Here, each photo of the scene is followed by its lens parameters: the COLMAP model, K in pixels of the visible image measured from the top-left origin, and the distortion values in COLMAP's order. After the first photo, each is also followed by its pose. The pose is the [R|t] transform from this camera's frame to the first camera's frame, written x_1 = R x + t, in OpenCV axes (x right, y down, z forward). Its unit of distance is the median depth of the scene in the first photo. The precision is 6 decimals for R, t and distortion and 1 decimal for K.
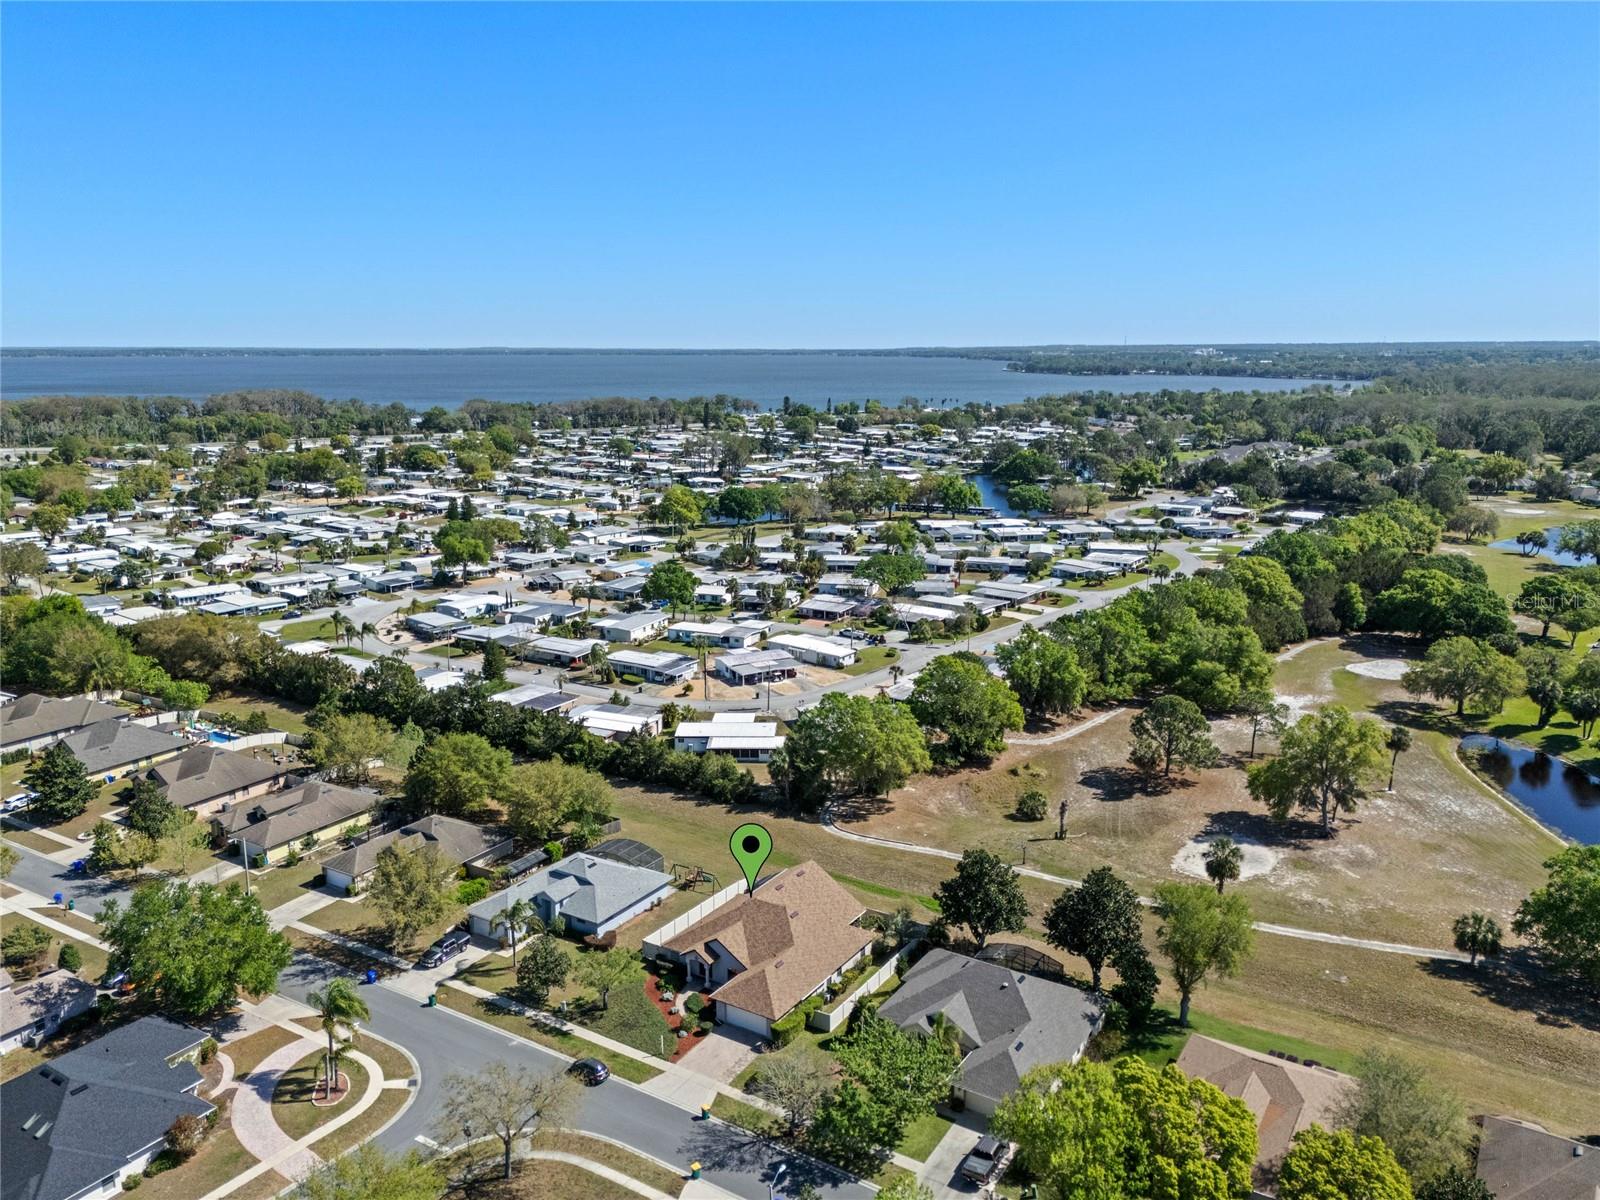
lens RADIAL K [[1195.5, 0, 800.0], [0, 1195.5, 600.0], [0, 0, 1]] dist [0.158780, -0.312634]
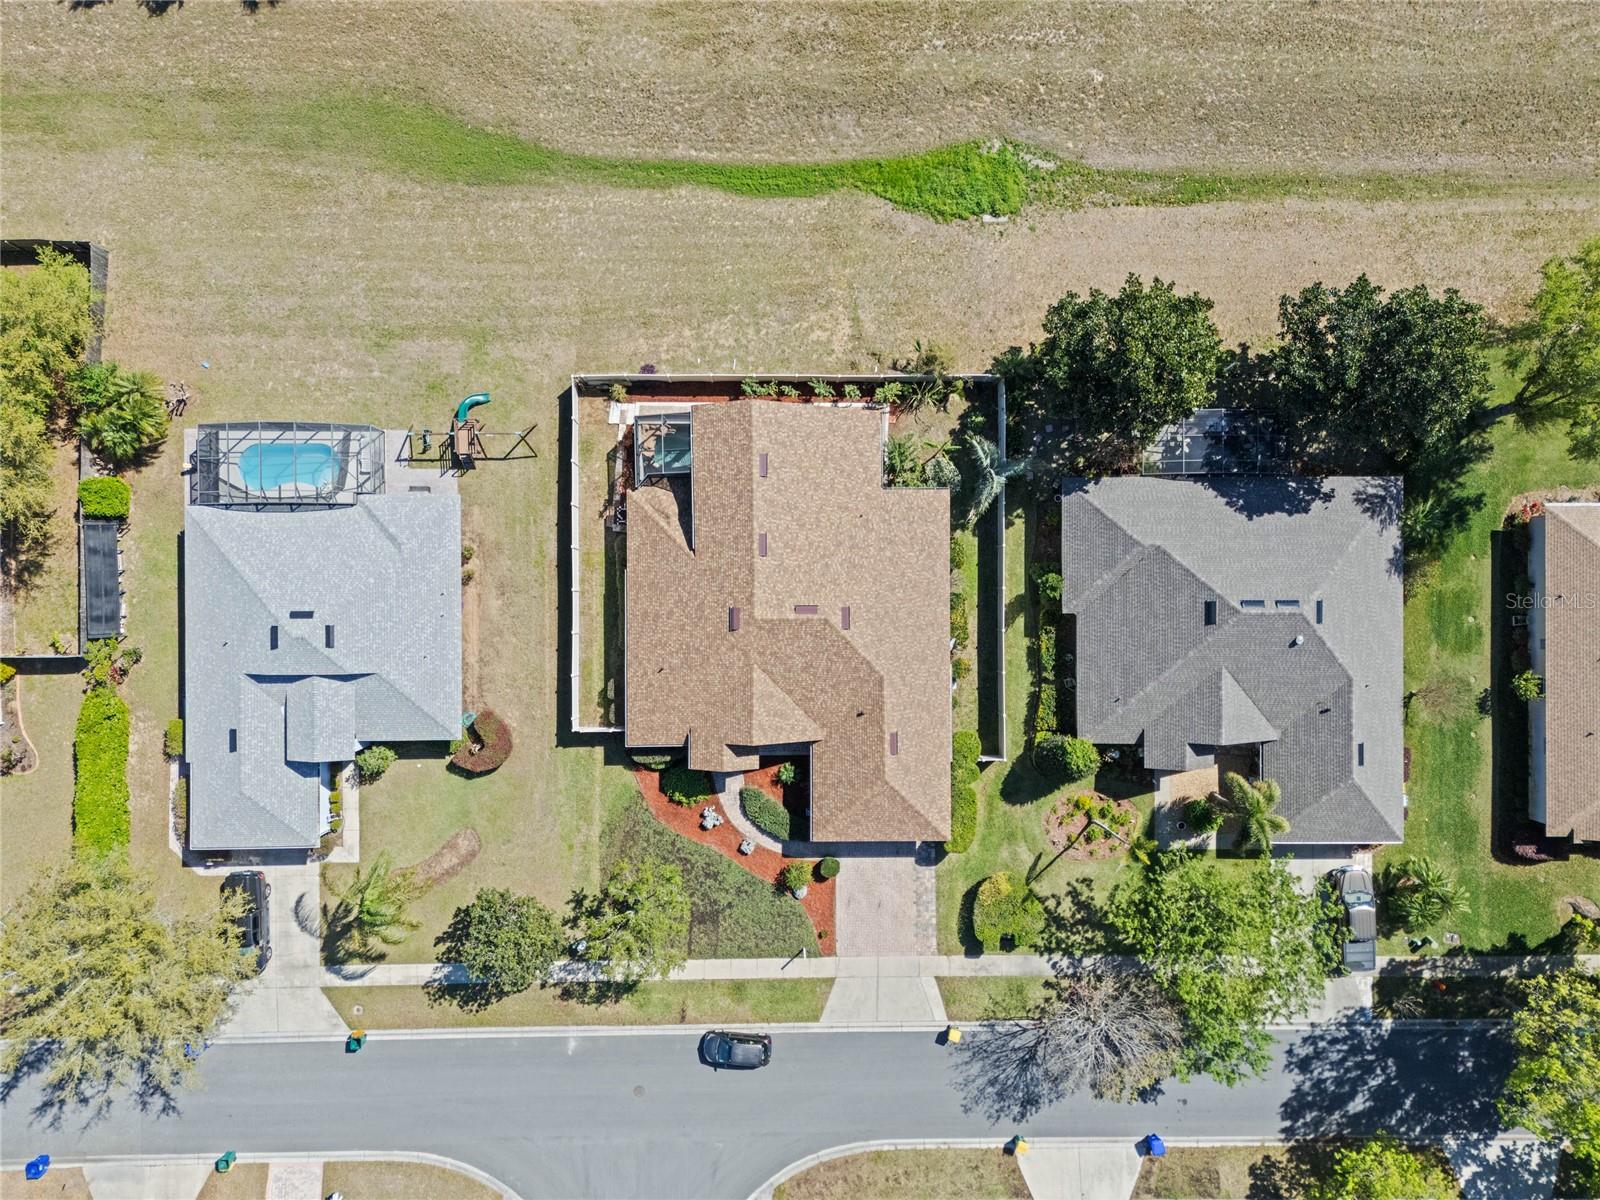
lens RADIAL K [[1165.4, 0, 800.0], [0, 1165.4, 600.0], [0, 0, 1]] dist [0.066813, -0.051064]
pose [[0.842090, -0.538964, 0.020076, -0.013949], [0.087142, 0.172700, 0.981112, -0.114916], [-0.532251, -0.824435, 0.192395, 0.473258]]
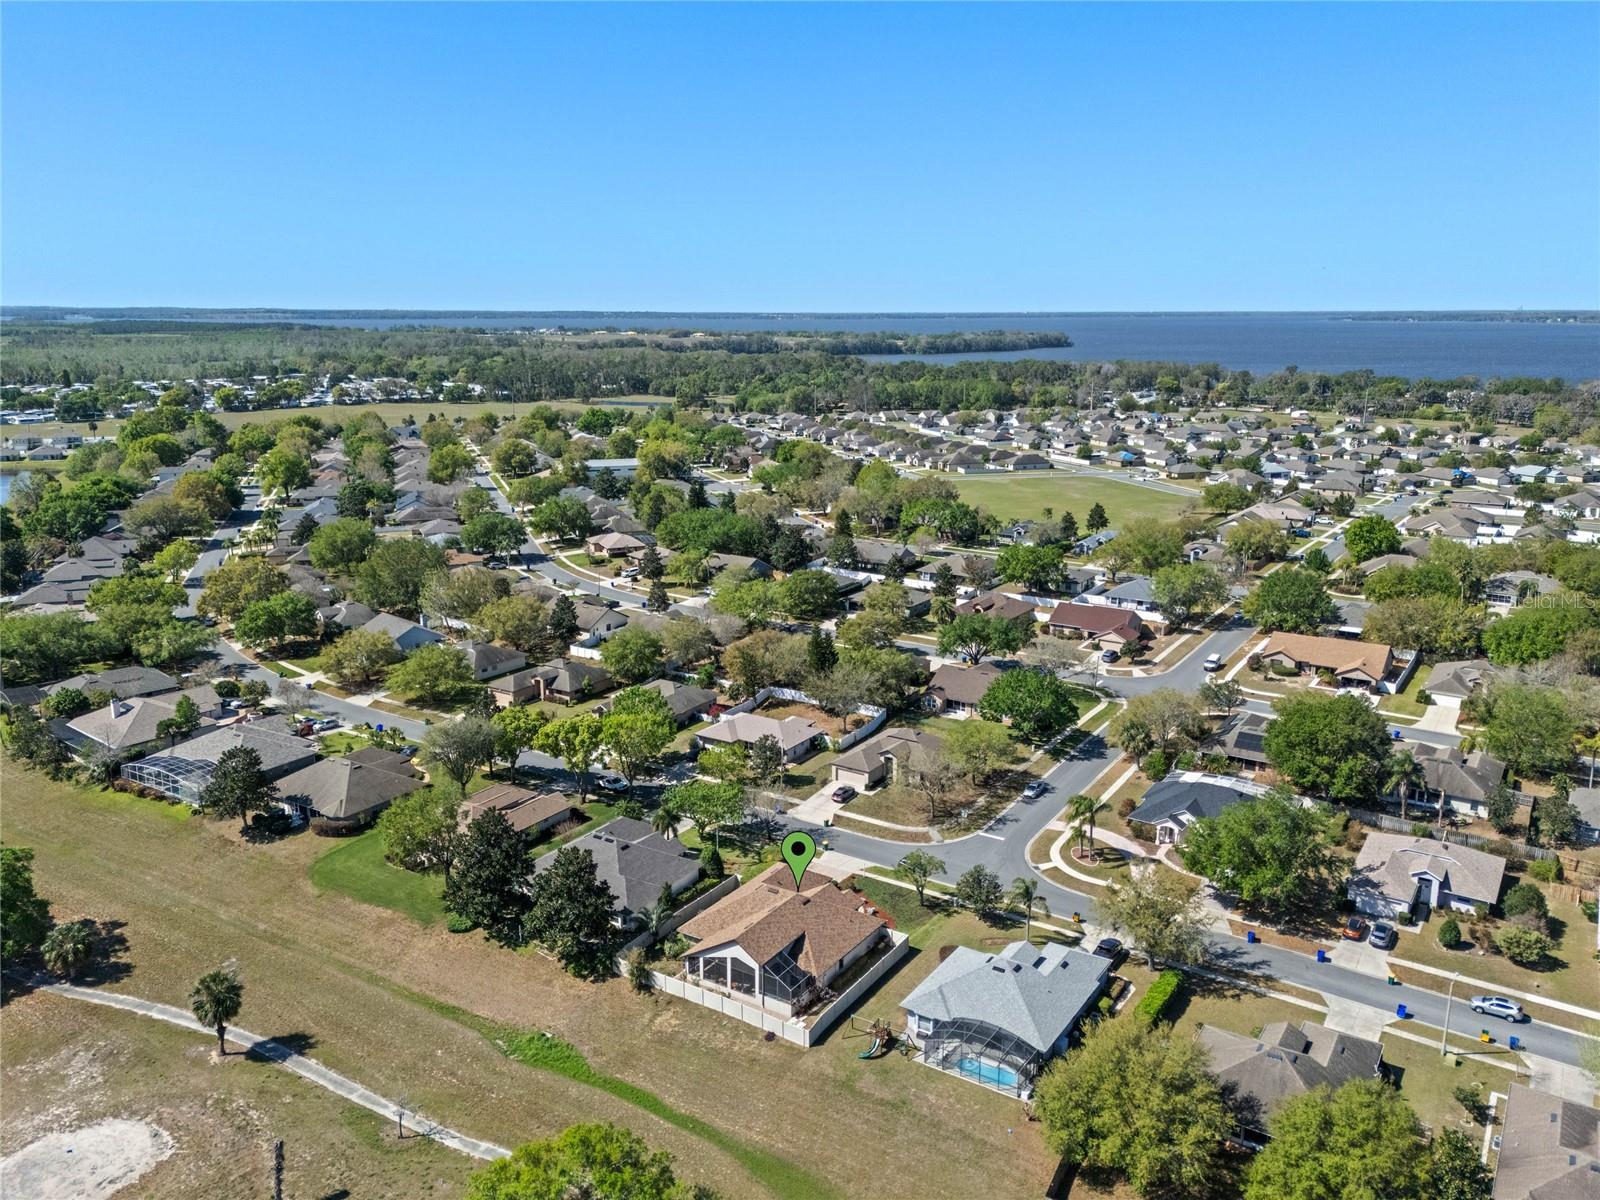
lens RADIAL K [[1222.6, 0, 800.0], [0, 1222.6, 600.0], [0, 0, 1]] dist [0.188803, -0.458848]
pose [[-0.999933, 0.000481, 0.011553, -0.027161], [0.005410, 0.902505, 0.430646, -0.221327], [-0.010219, 0.430680, -0.902447, 0.956987]]
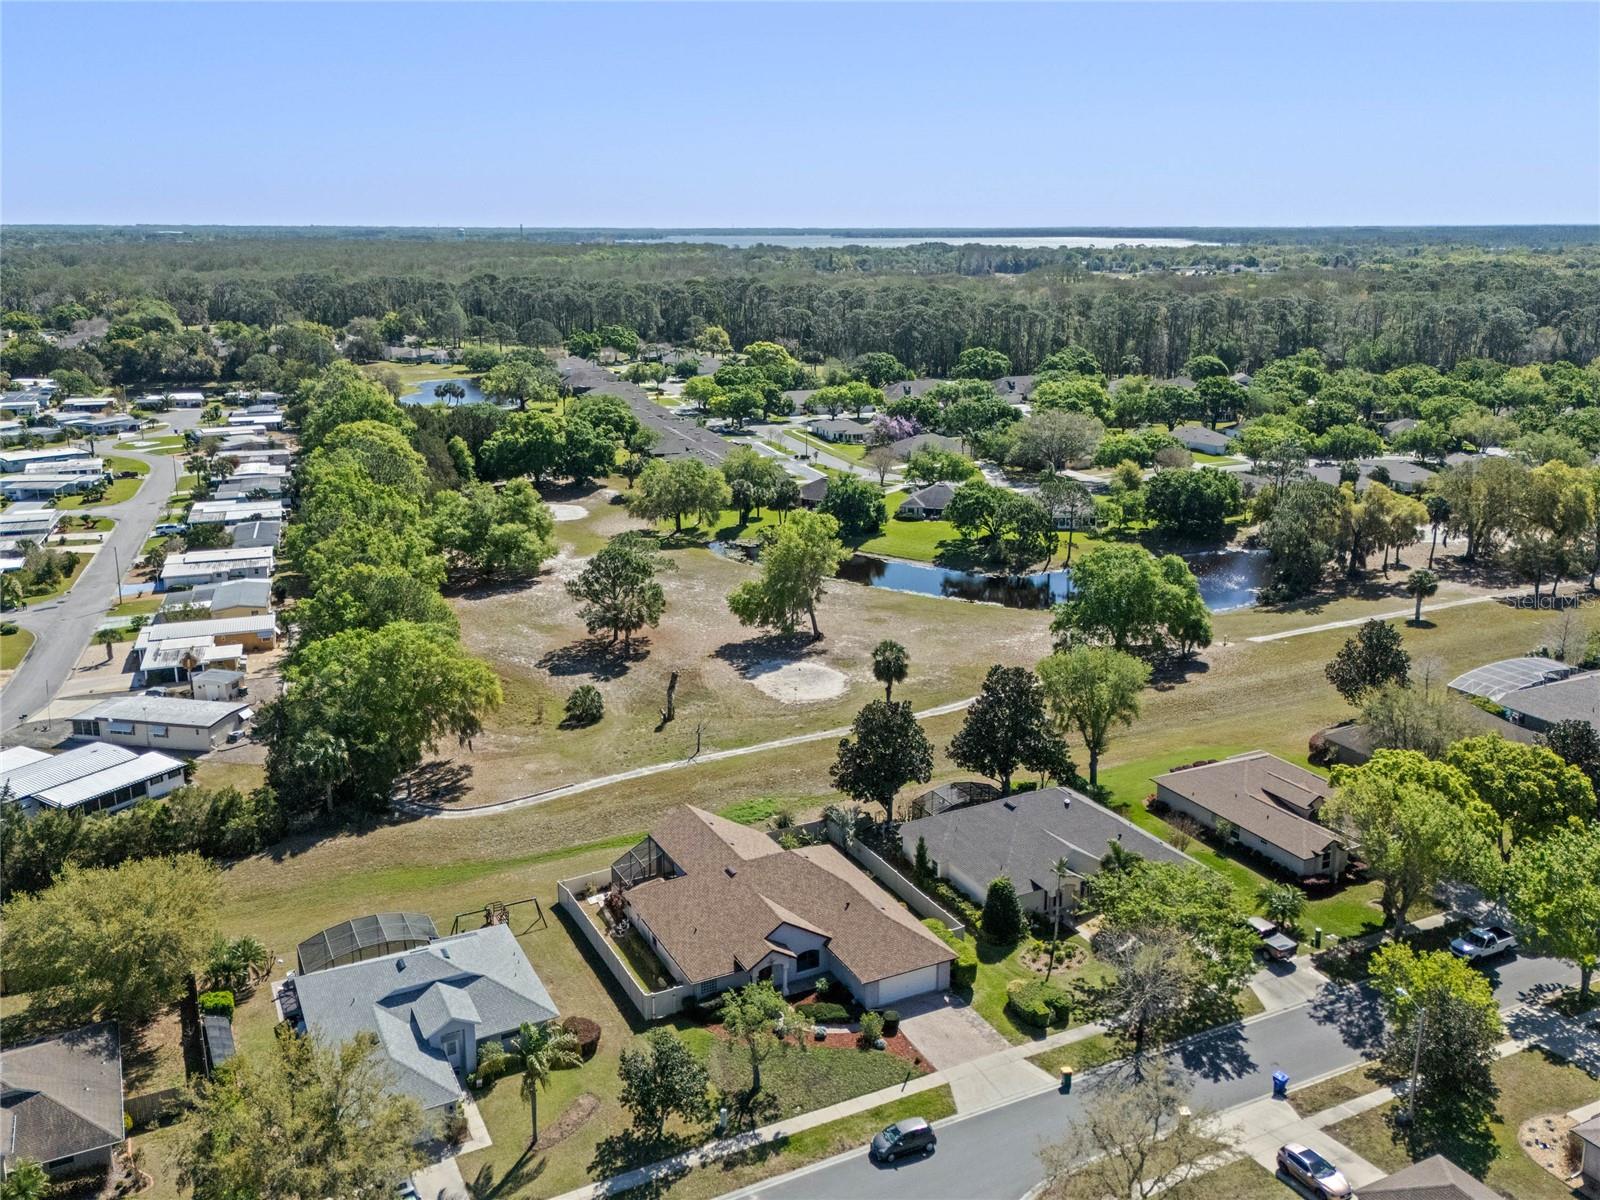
lens RADIAL K [[1348.0, 0, 799.6], [0, 1348.0, 558.3], [0, 0, 1]] dist [0.095628, -0.096450]
pose [[0.512352, -0.202612, 0.834532, -0.335561], [0.179326, 0.975589, 0.126763, -0.009459], [-0.839844, 0.084706, 0.536179, 0.280704]]
